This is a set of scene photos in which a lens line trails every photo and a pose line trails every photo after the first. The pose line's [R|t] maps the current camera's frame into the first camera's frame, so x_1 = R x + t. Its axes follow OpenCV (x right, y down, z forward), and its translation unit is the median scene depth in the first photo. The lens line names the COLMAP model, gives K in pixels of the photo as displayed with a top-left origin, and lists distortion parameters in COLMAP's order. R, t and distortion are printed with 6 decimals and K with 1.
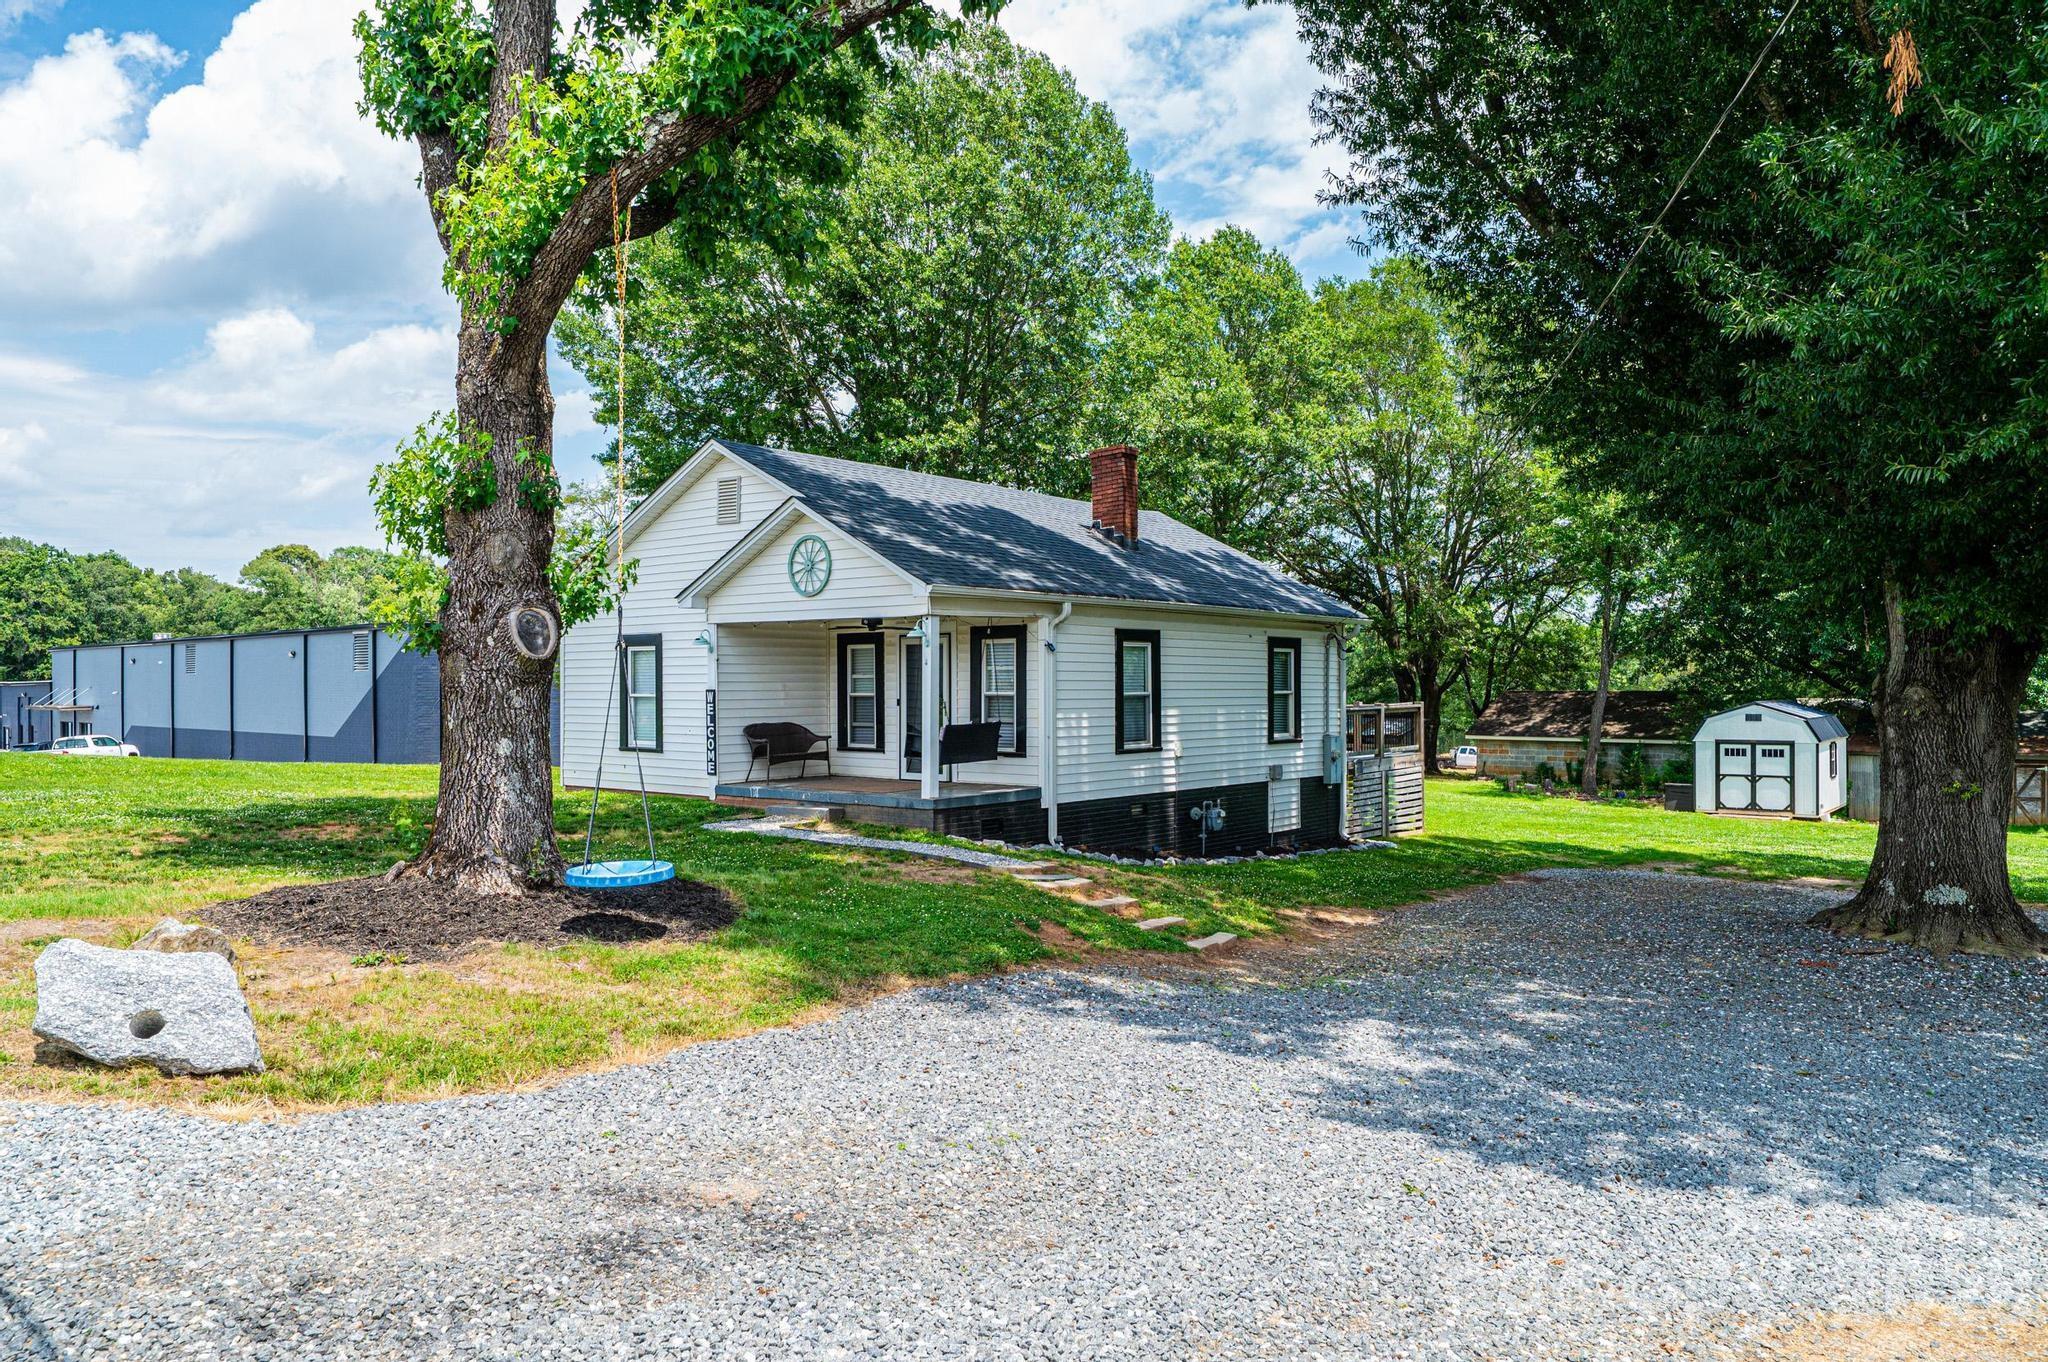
lens RADIAL K [[1364.4, 0, 1024.0], [0, 1364.4, 681.0], [0, 0, 1]] dist [-0.000095, 0.000822]
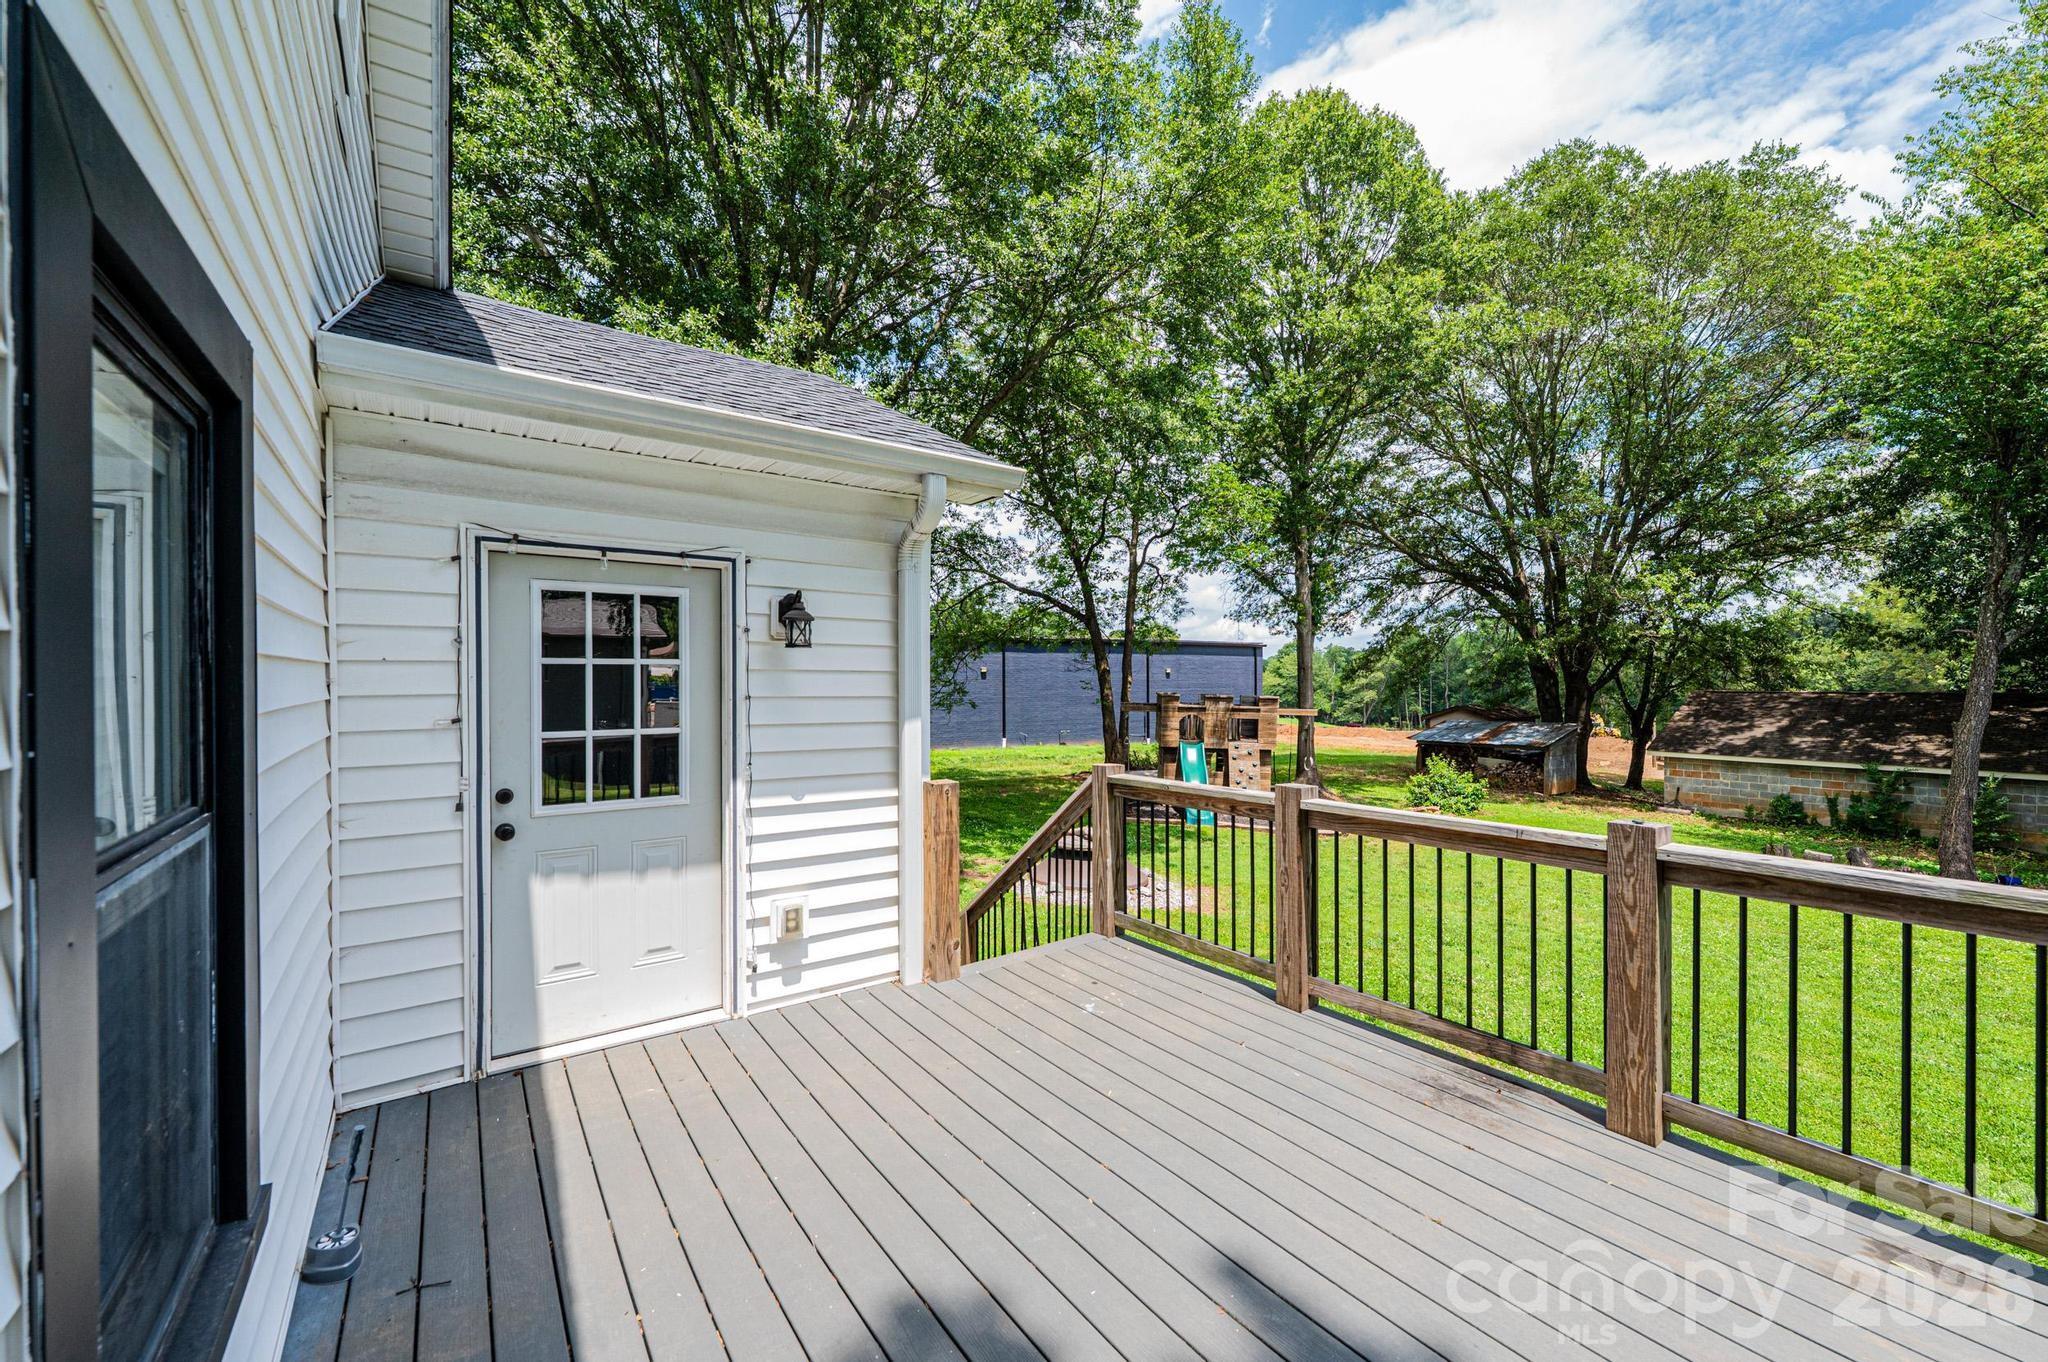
lens RADIAL K [[813.0, 0, 1026.3], [0, 813.0, 682.8], [0, 0, 1]] dist [-0.000459, -0.000029]
pose [[0.966339, 0.001865, -0.257265, 0.150962], [-0.000347, 0.999982, 0.005946, -0.000354], [0.257271, -0.005657, 0.966323, 0.665056]]
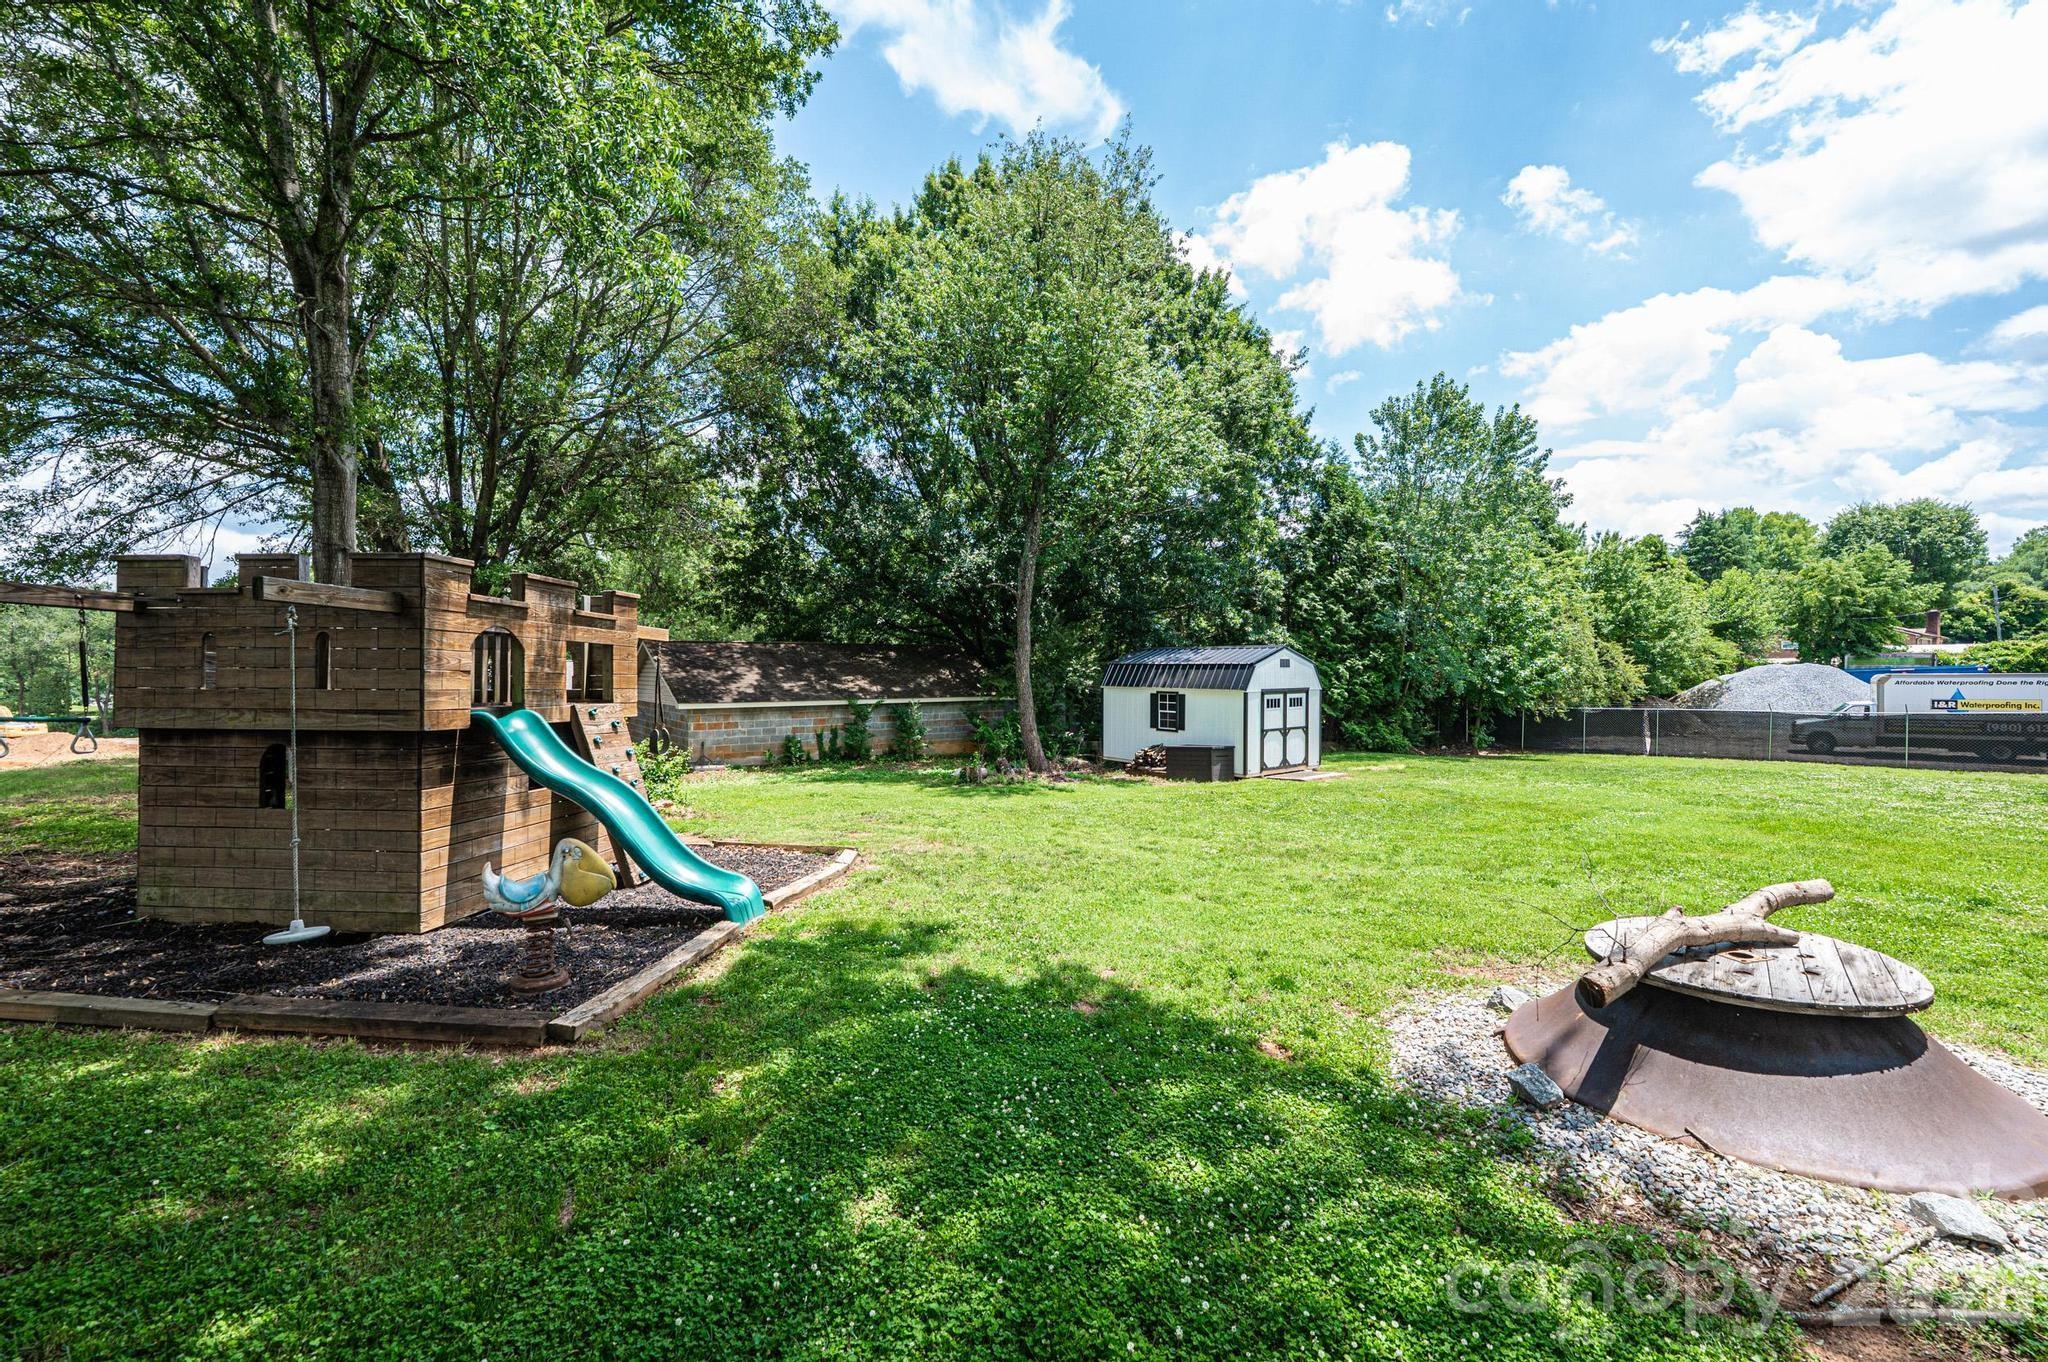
lens RADIAL K [[813.0, 0, 1026.3], [0, 813.0, 682.8], [0, 0, 1]] dist [-0.000459, -0.000029]
pose [[0.218306, -0.016257, 0.975745, -0.018601], [-0.003928, 0.999839, 0.017537, 0.030753], [-0.975873, -0.007661, 0.218206, 1.041944]]
